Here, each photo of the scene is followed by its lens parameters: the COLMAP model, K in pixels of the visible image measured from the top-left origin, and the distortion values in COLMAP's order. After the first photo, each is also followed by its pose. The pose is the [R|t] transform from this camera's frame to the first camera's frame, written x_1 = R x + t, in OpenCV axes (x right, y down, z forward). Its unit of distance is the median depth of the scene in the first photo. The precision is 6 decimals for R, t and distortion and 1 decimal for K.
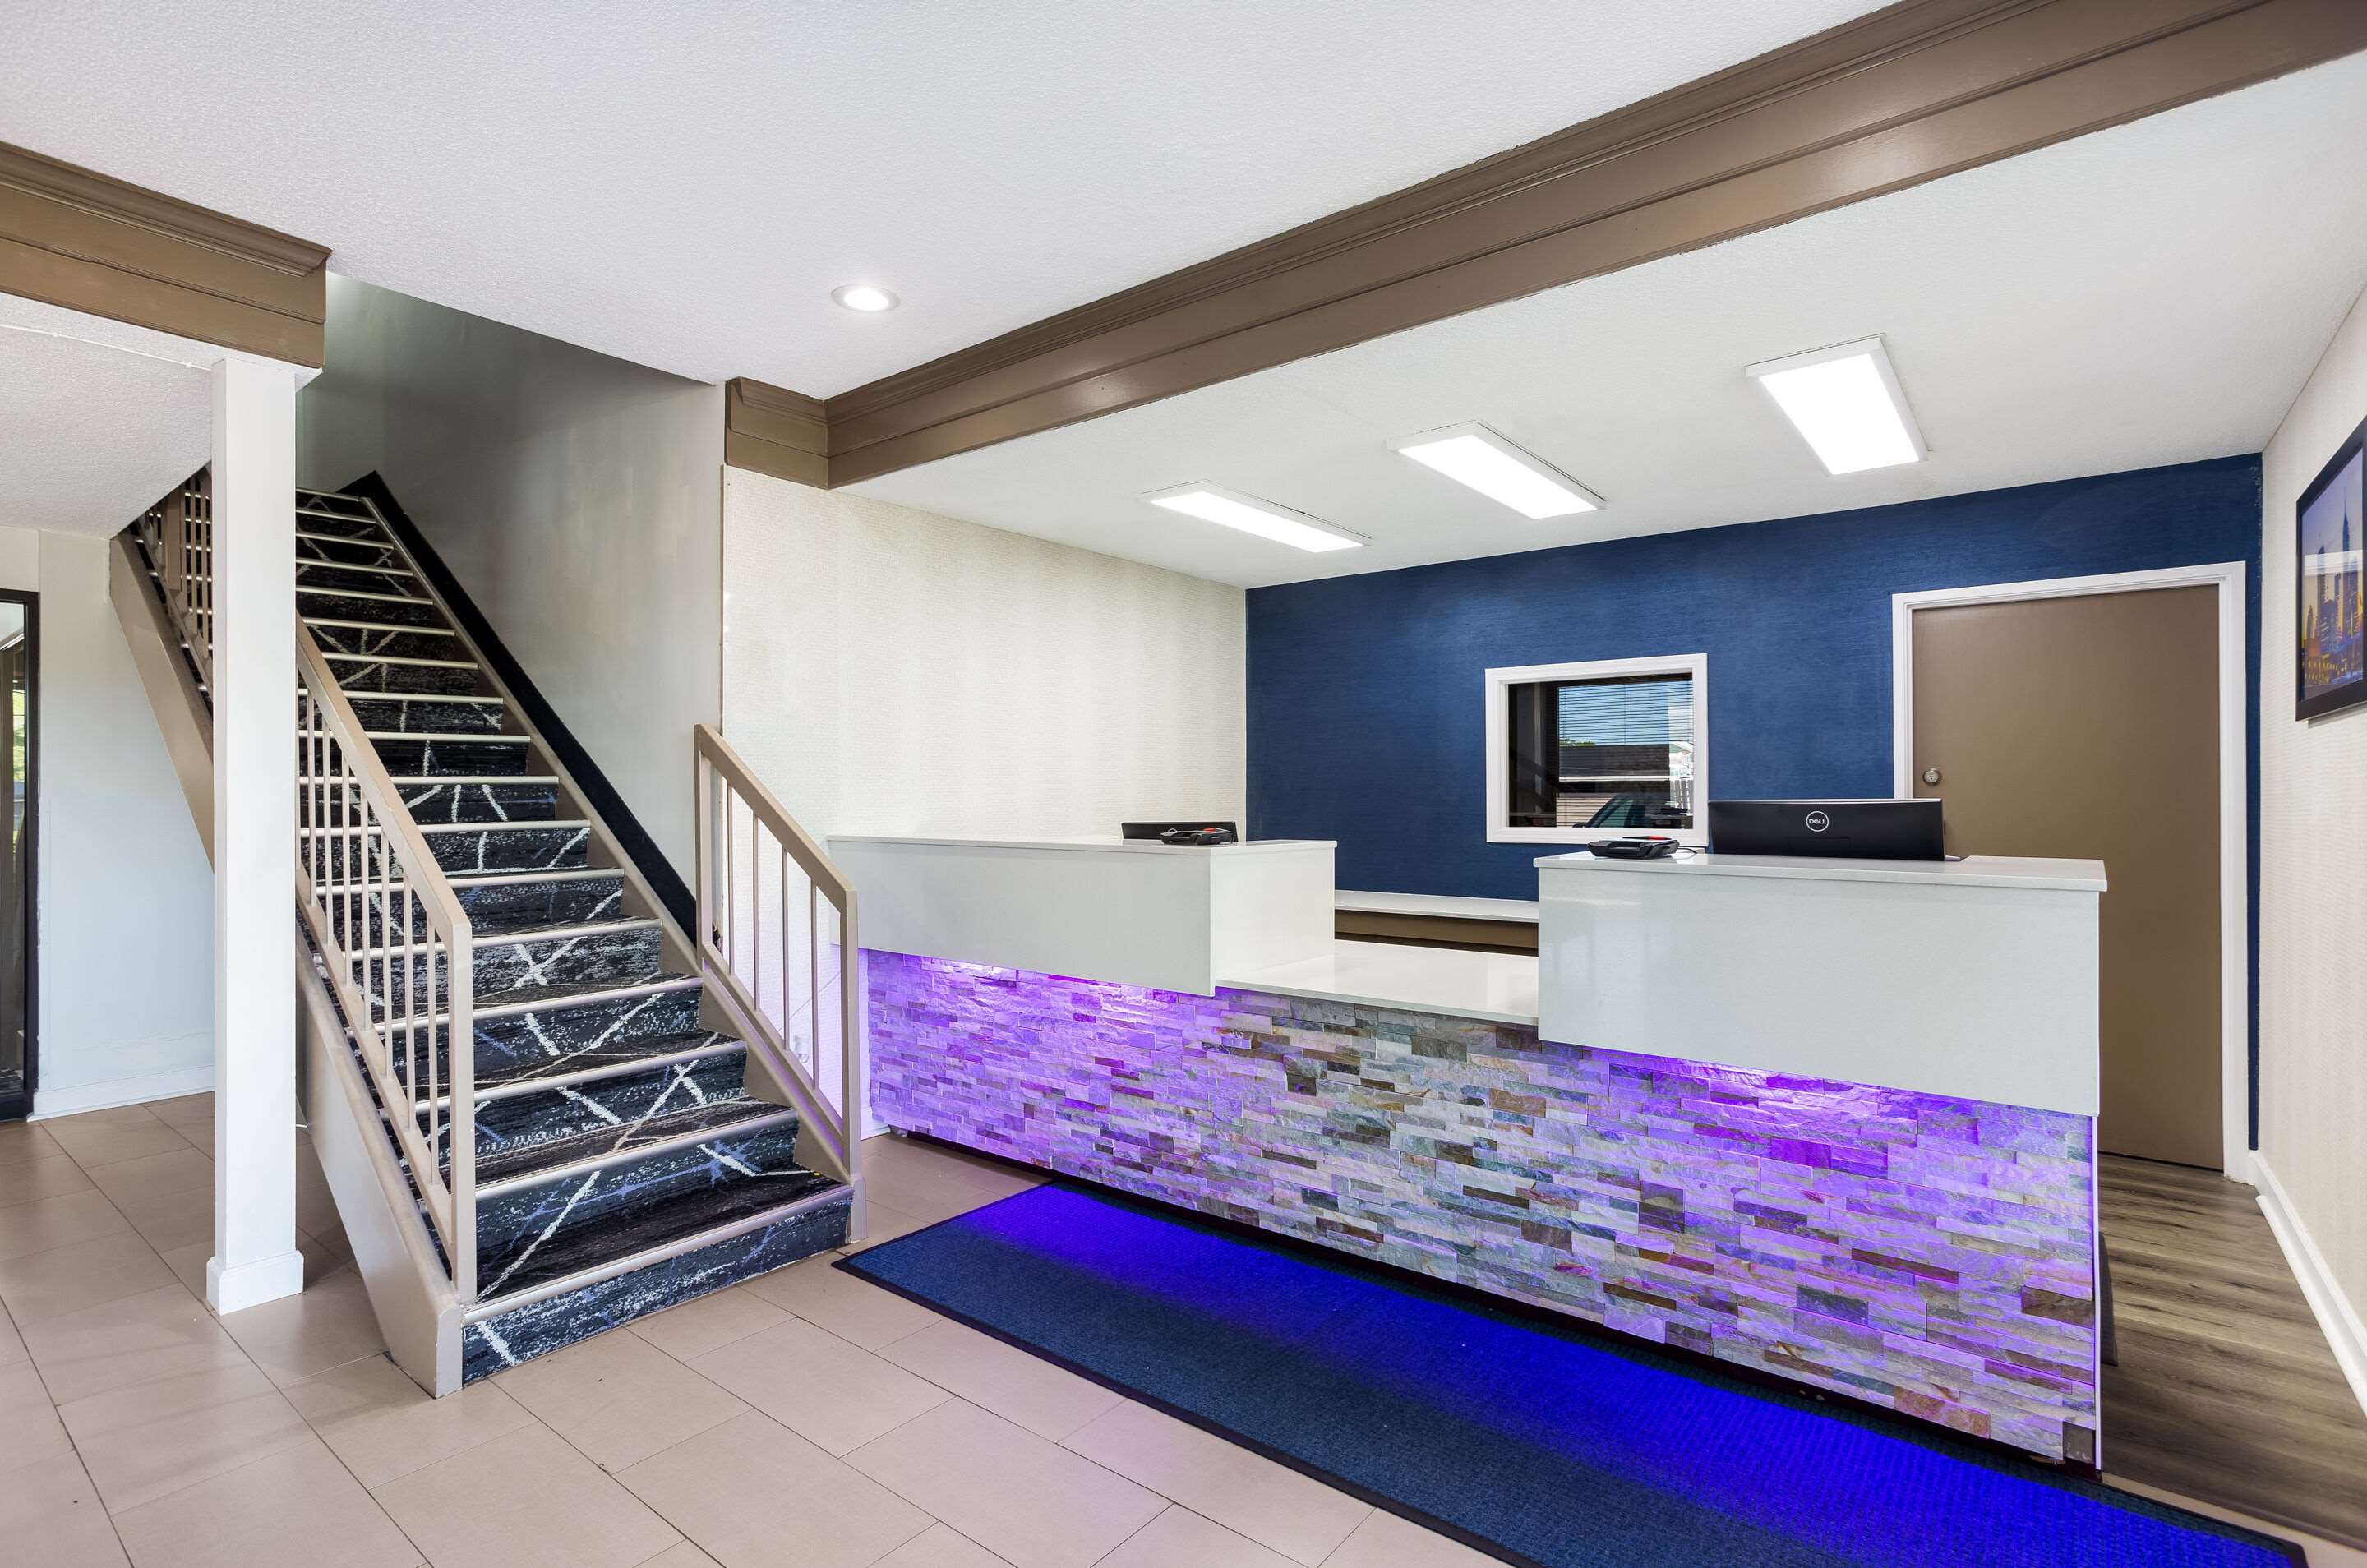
lens RADIAL K [[1155.5, 0, 1170.9], [0, 1155.5, 791.2], [0, 0, 1]] dist [-0.019601, 0.015750]
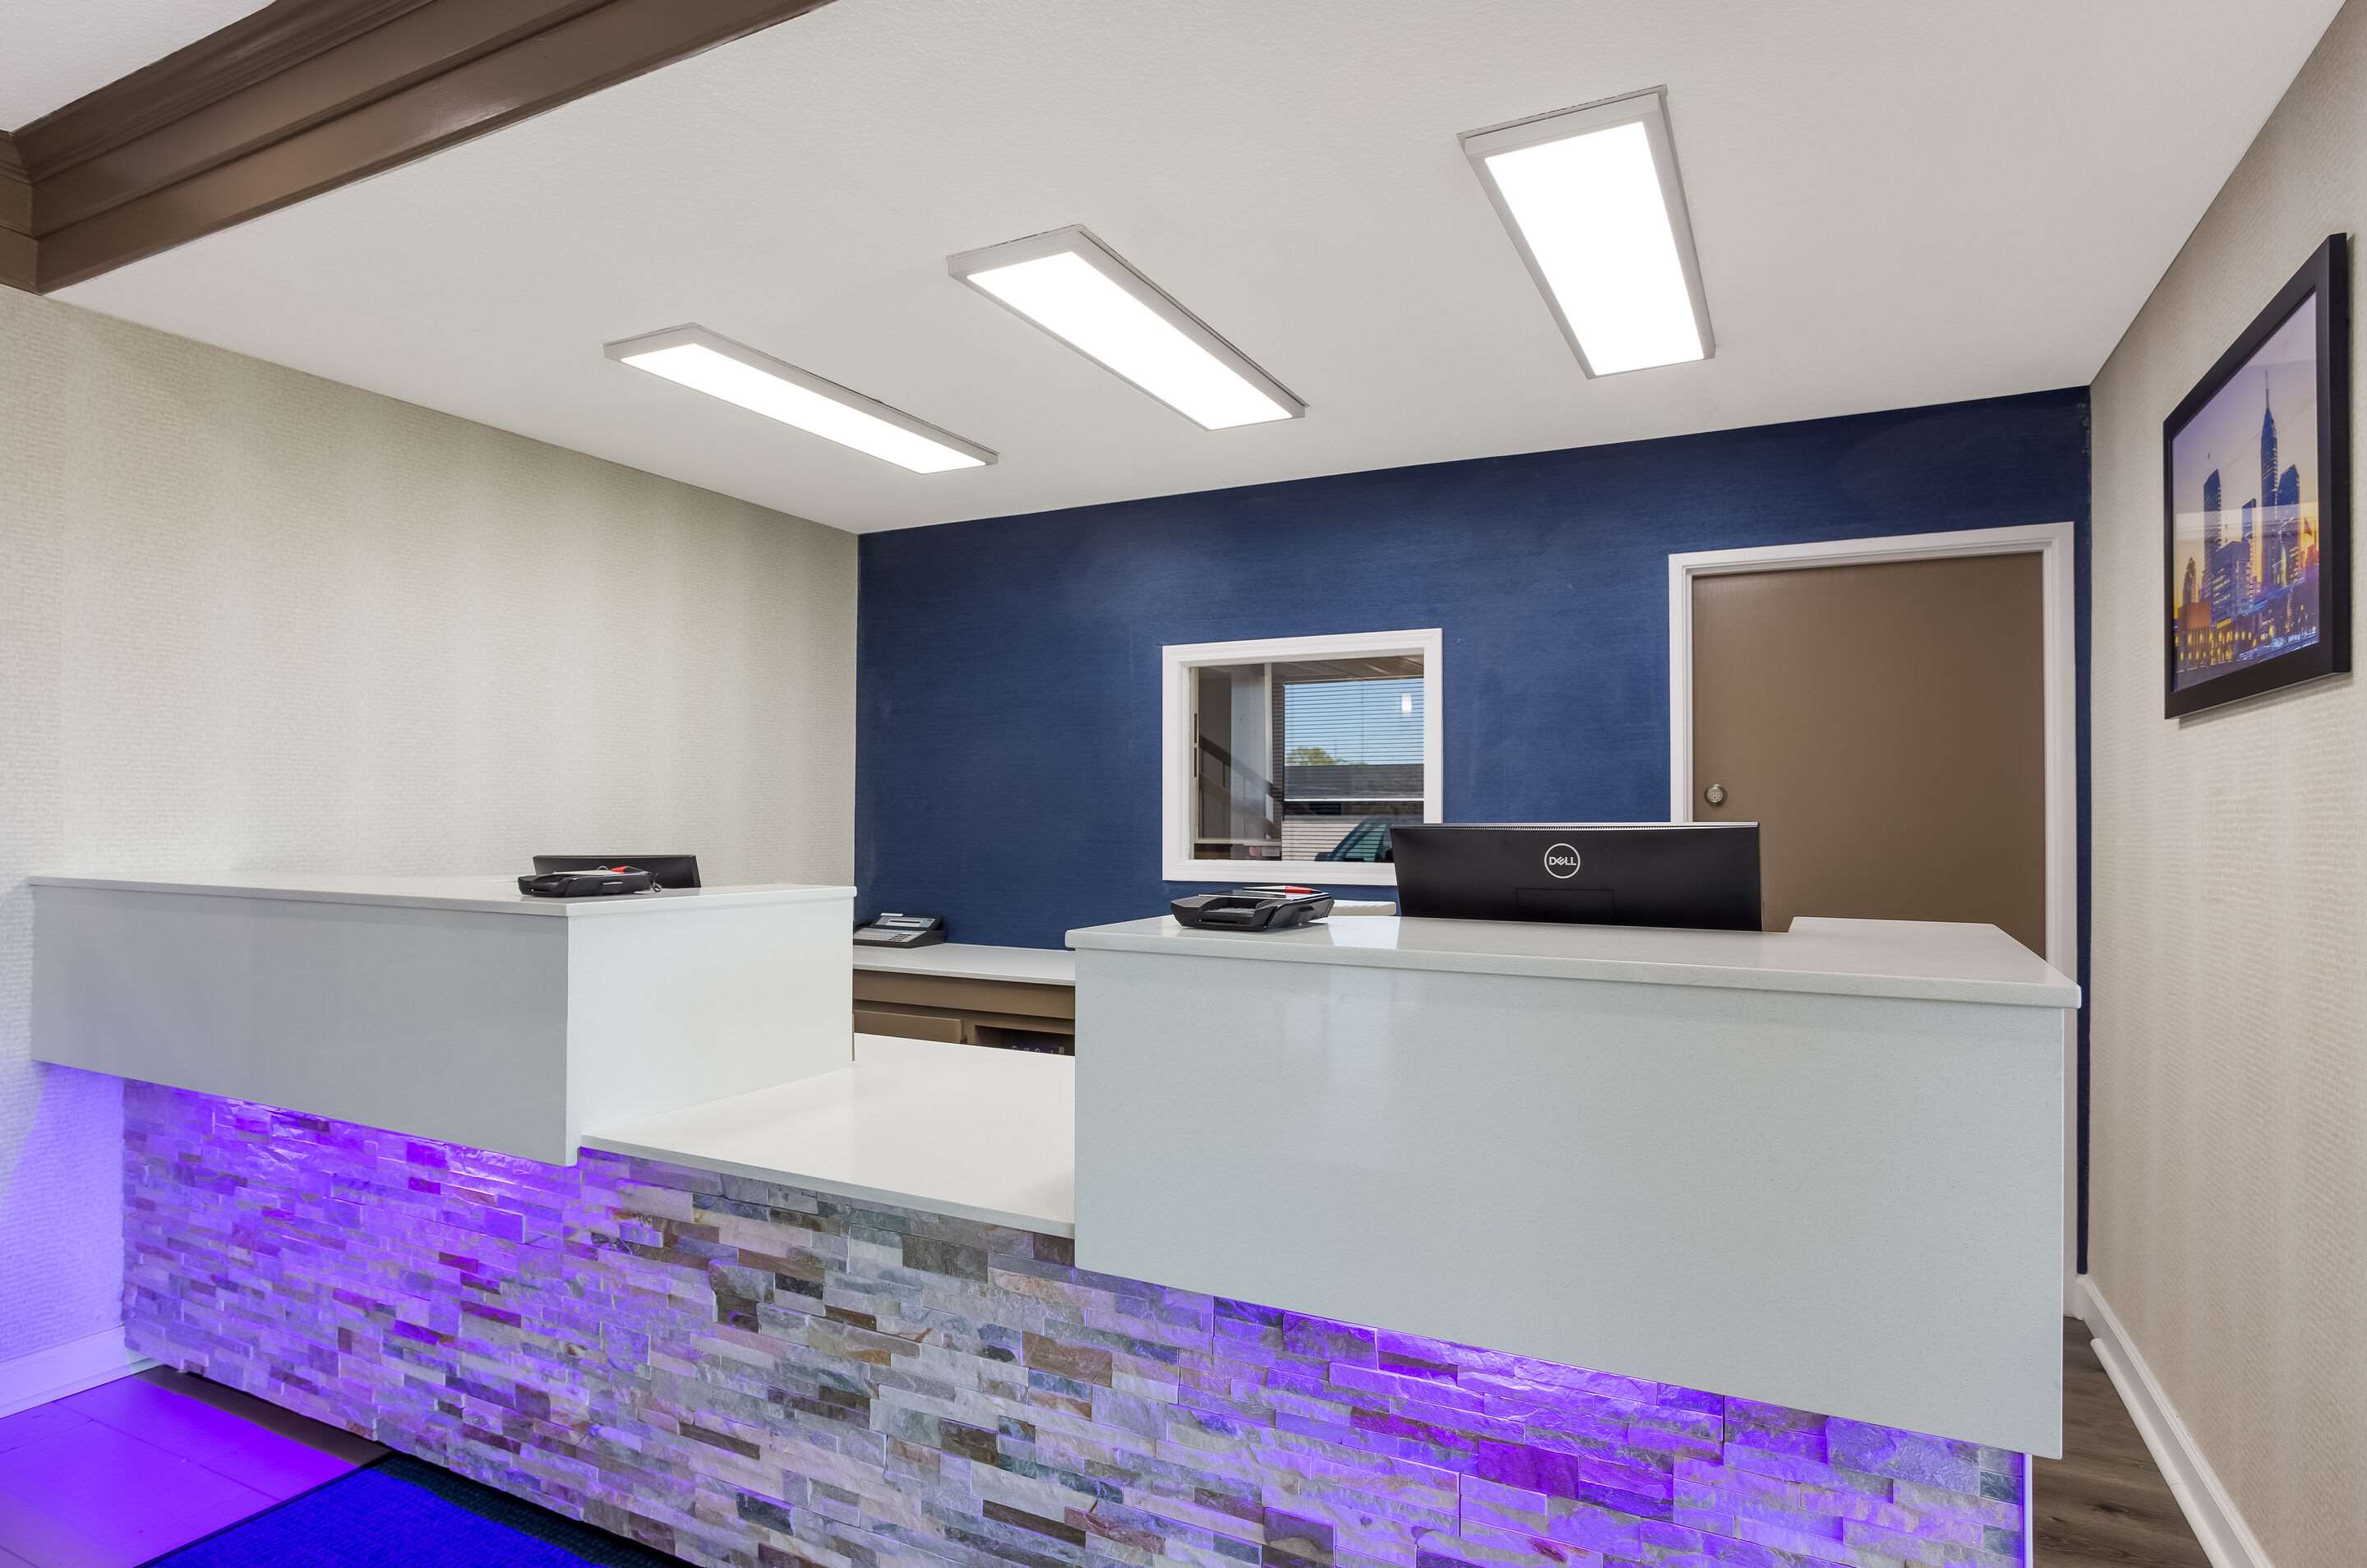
lens RADIAL K [[1271.1, 0, 1163.4], [0, 1271.1, 799.7], [0, 0, 1]] dist [-0.015915, 0.002356]
pose [[0.982086, 0.008469, 0.188243, 0.186673], [-0.006237, 0.999903, -0.012444, 0.004465], [-0.188330, 0.011047, 0.982044, 0.312354]]
